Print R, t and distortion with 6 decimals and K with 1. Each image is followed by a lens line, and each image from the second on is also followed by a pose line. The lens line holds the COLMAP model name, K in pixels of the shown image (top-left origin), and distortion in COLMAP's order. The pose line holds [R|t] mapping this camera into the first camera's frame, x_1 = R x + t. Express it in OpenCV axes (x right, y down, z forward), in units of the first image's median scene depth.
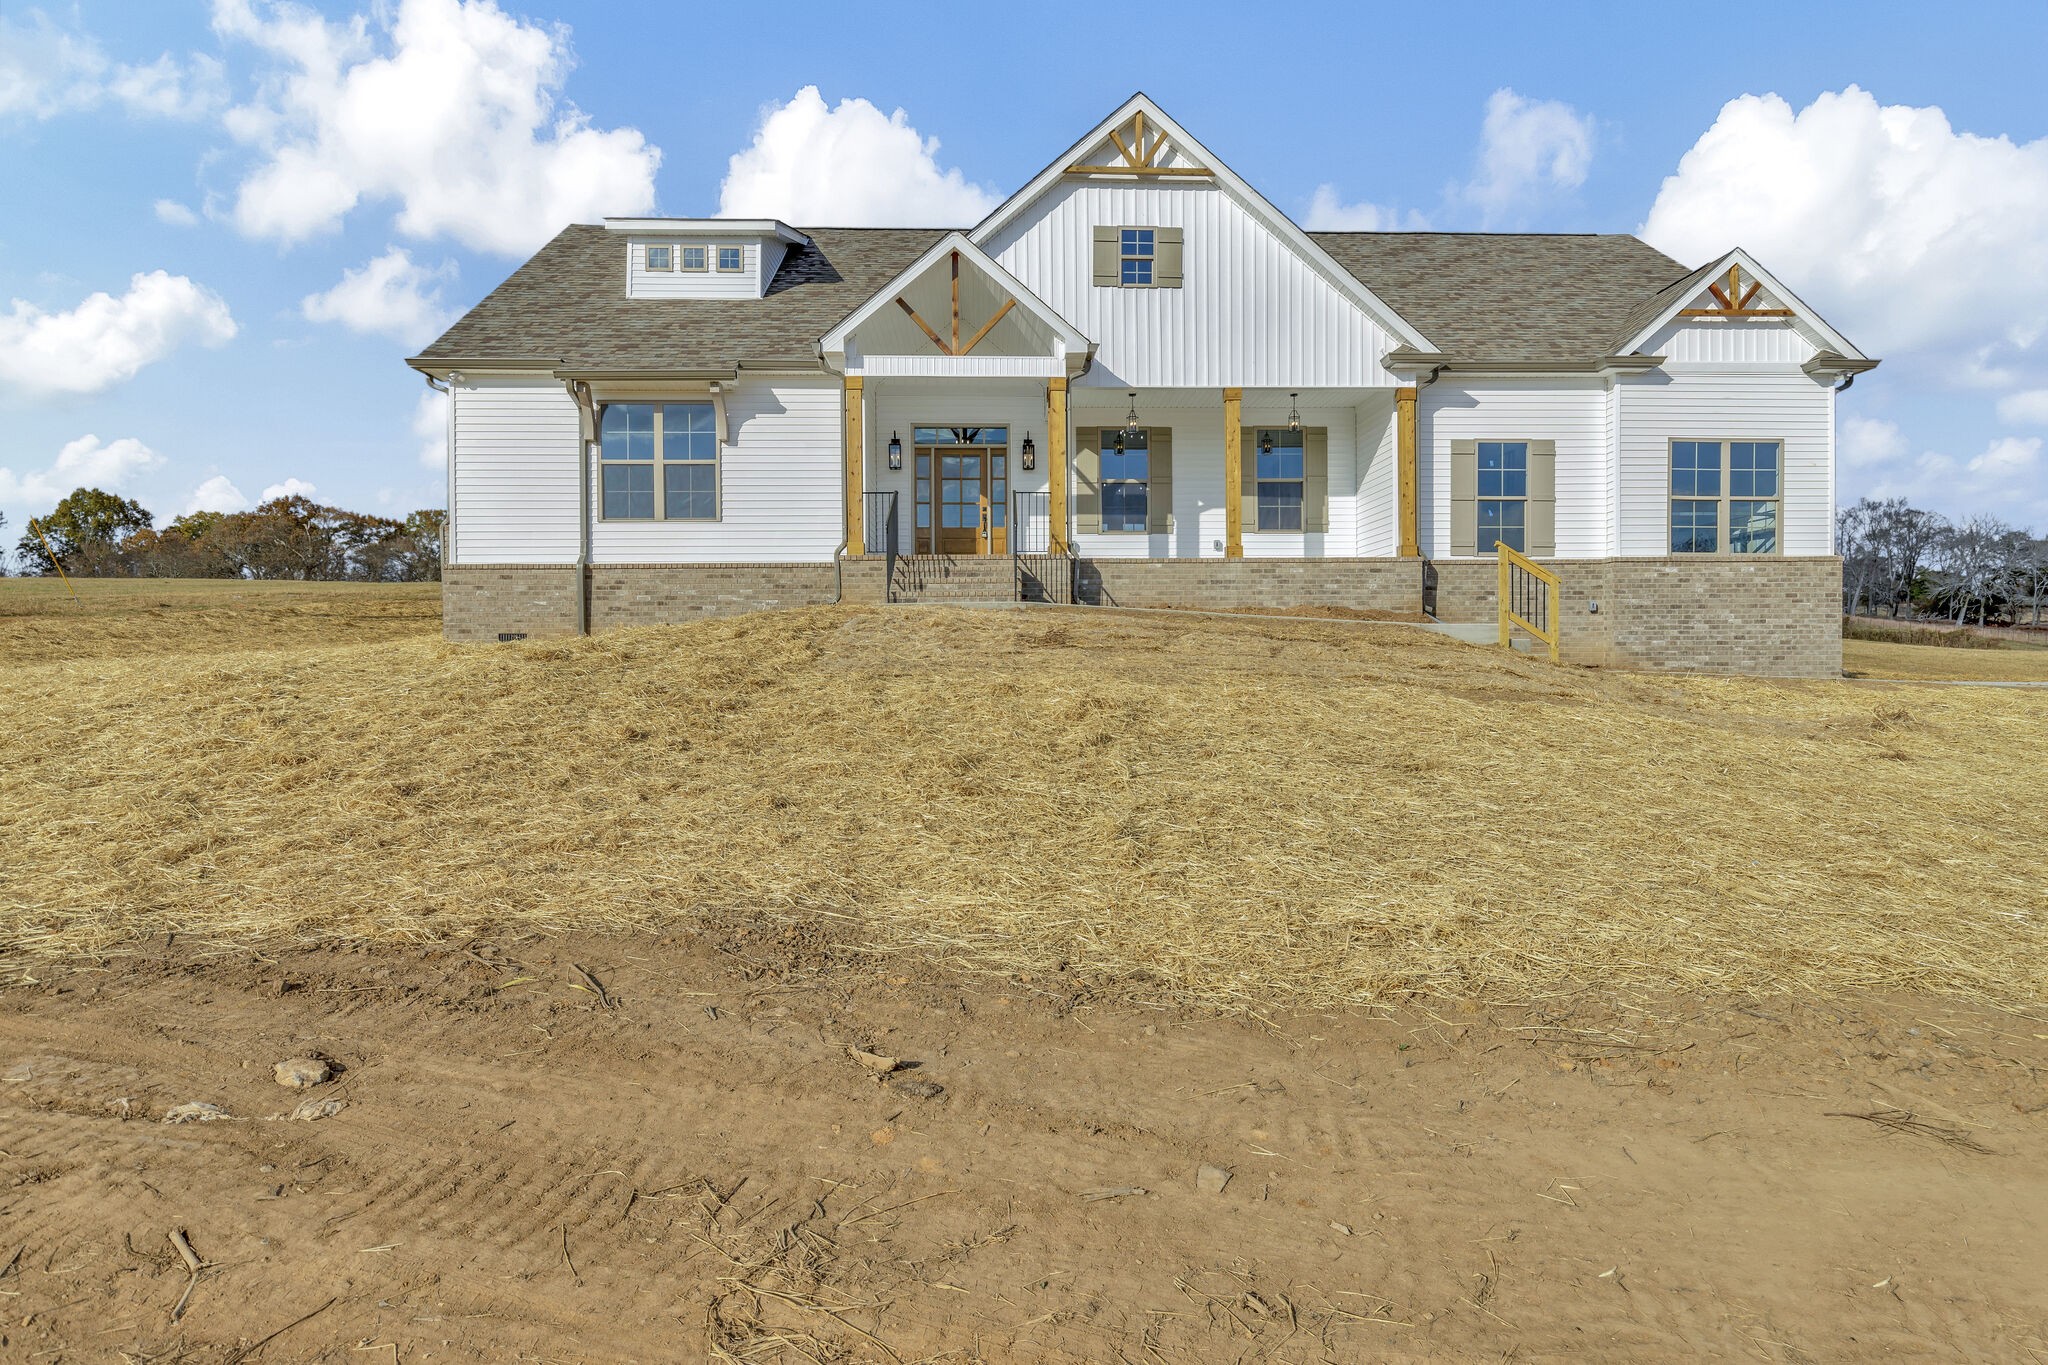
lens RADIAL K [[1177.0, 0, 1024.8], [0, 1177.0, 657.1], [0, 0, 1]] dist [0.011477, 0.000391]
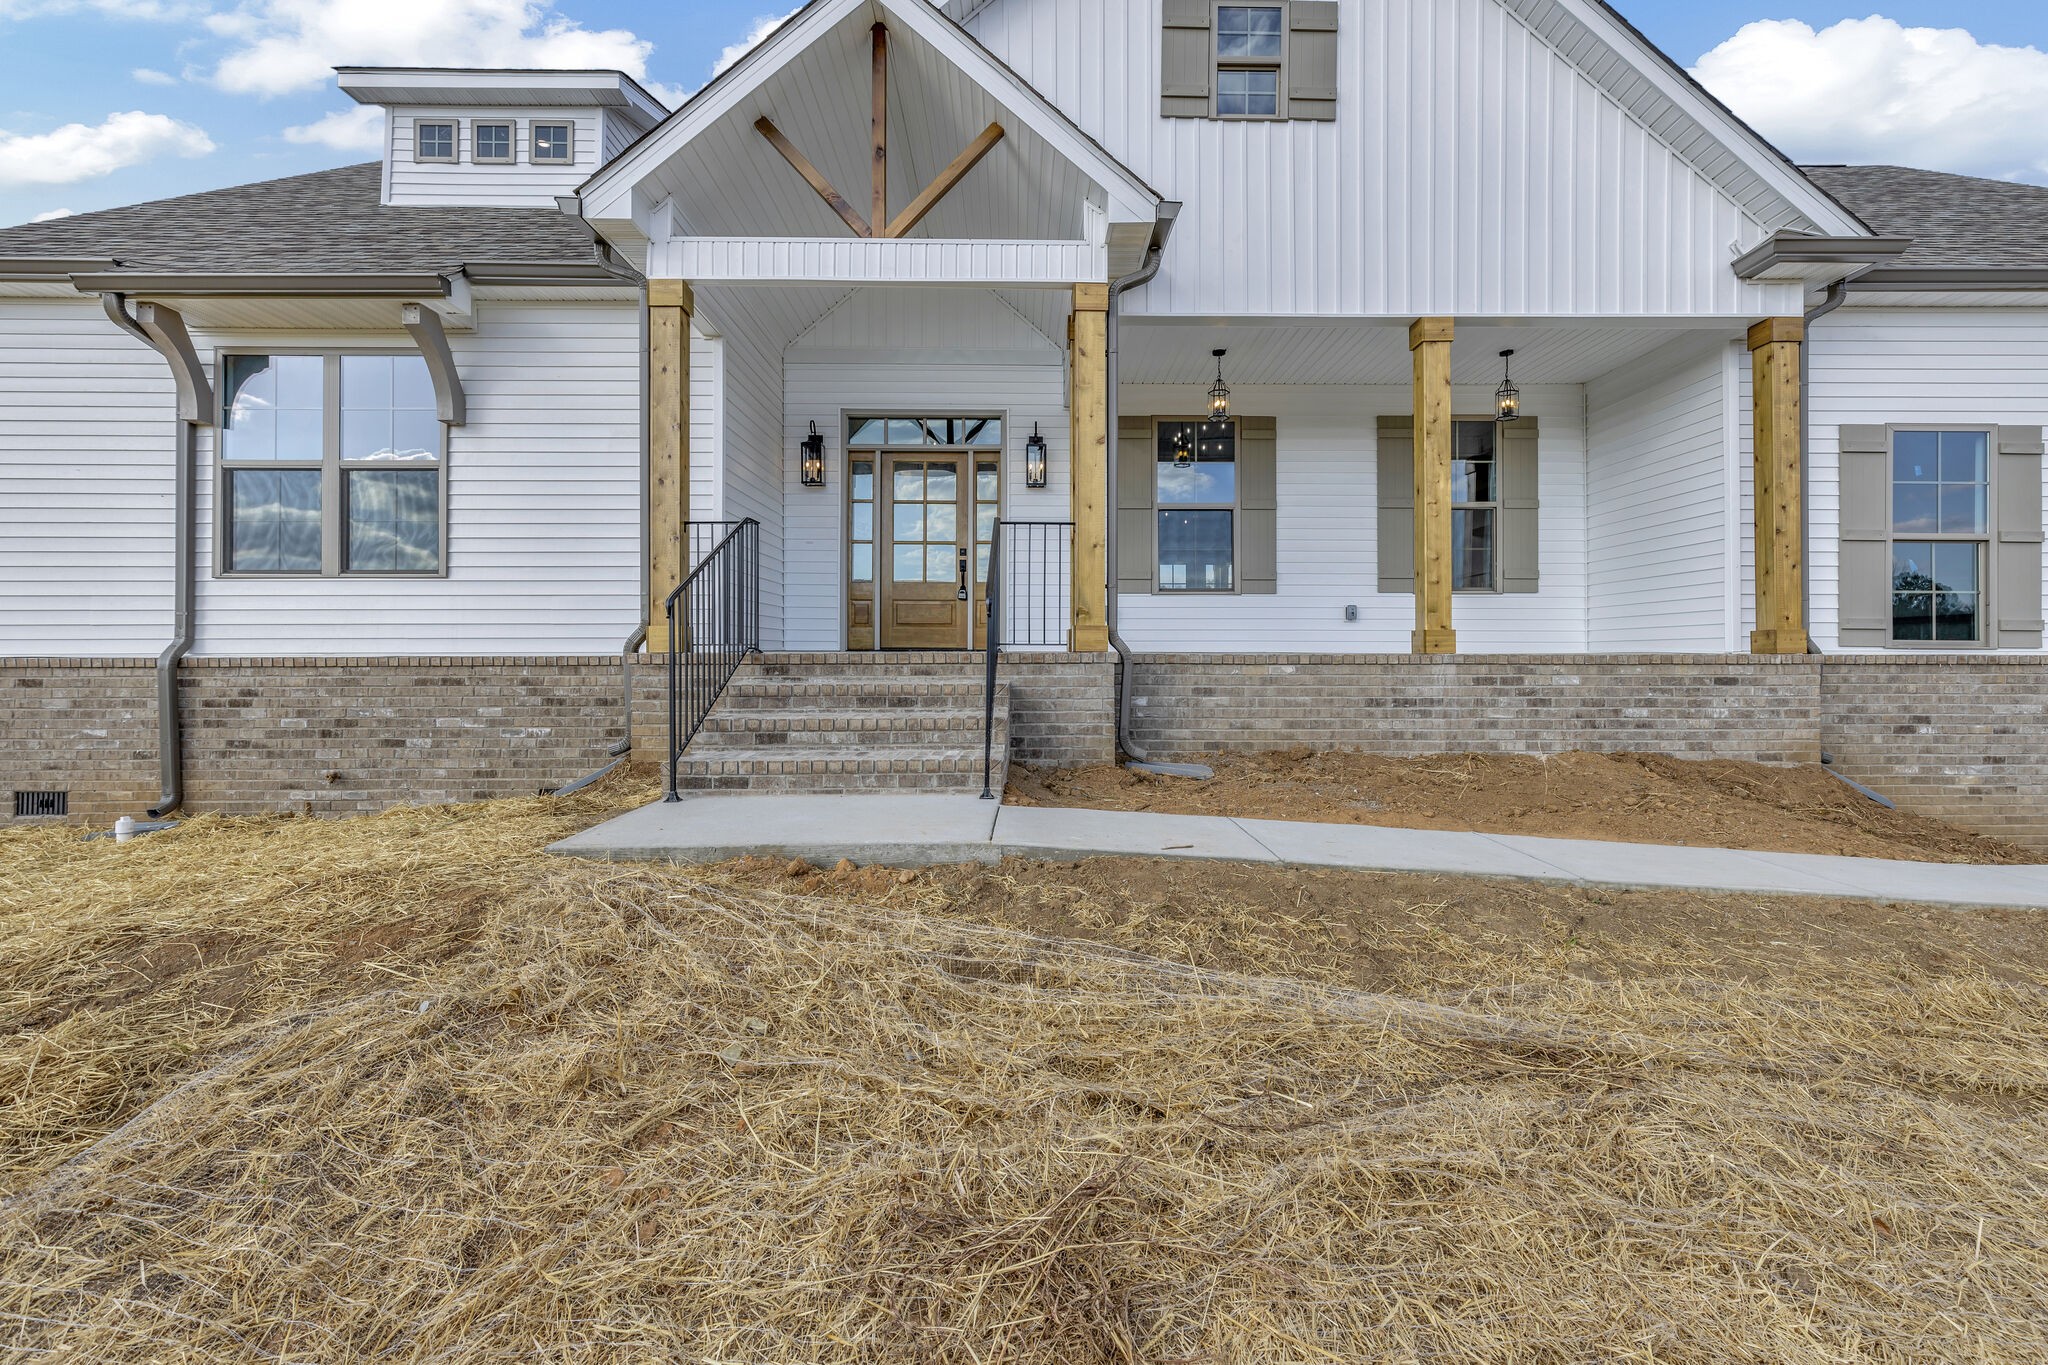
lens RADIAL K [[929.7, 0, 1023.4], [0, 929.7, 654.5], [0, 0, 1]] dist [0.004545, 0.000682]
pose [[0.999565, 0.006234, -0.028840, 0.011967], [-0.006397, 0.999964, -0.005564, -0.079976], [0.028804, 0.005746, 0.999569, 0.591802]]
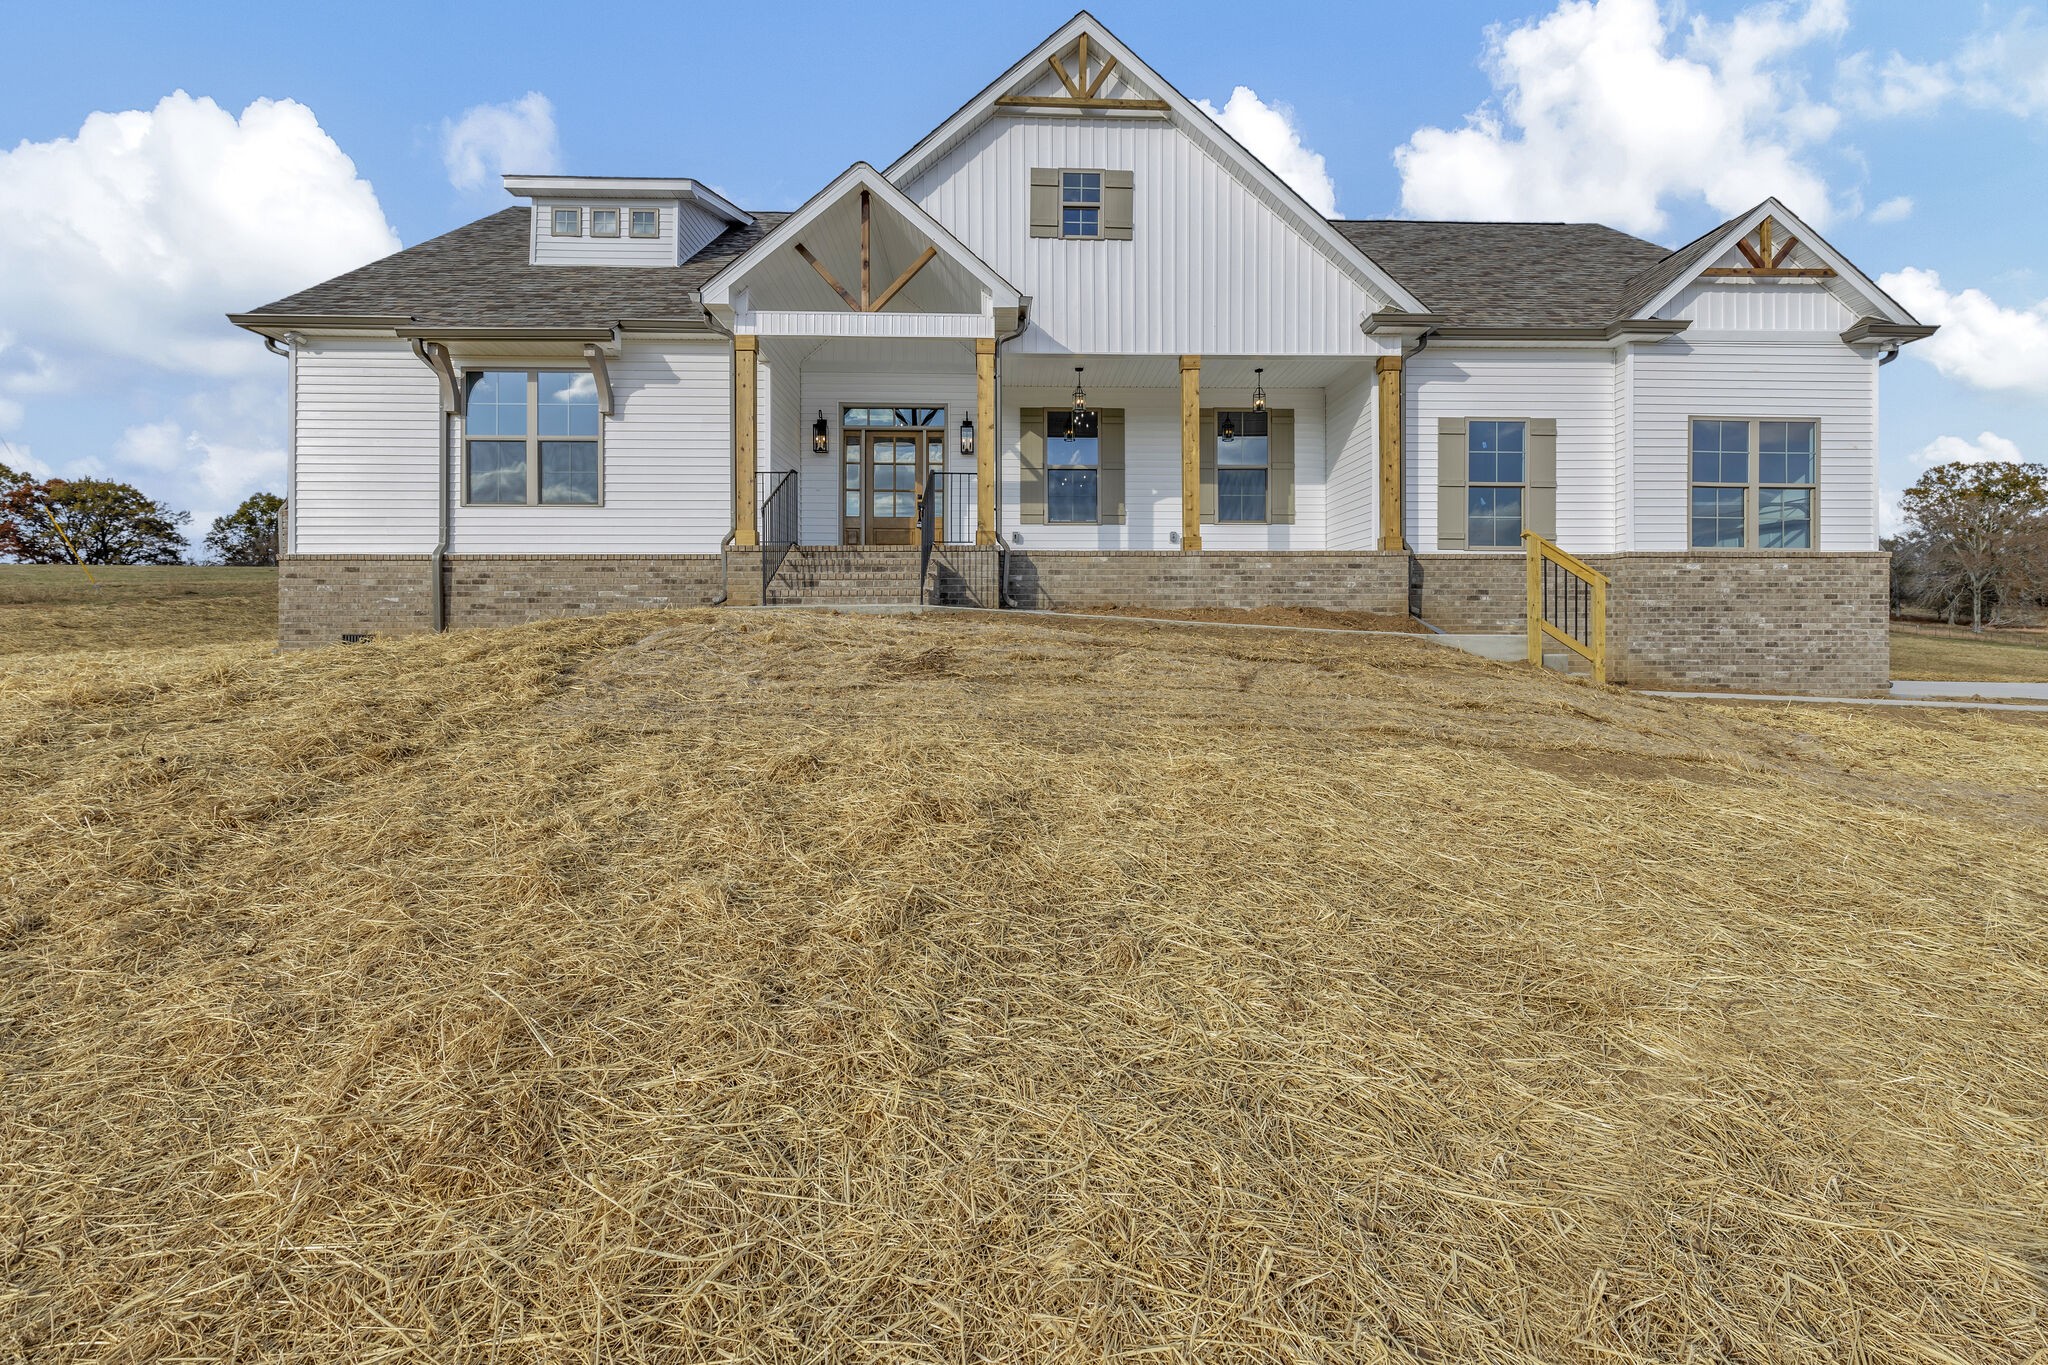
lens RADIAL K [[934.7, 0, 1025.3], [0, 934.7, 626.2], [0, 0, 1]] dist [0.011049, -0.000109]
pose [[0.999980, 0.004467, -0.004381, 0.058175], [-0.004491, 0.999974, -0.005601, -0.024093], [0.004356, 0.005620, 0.999975, 0.307914]]
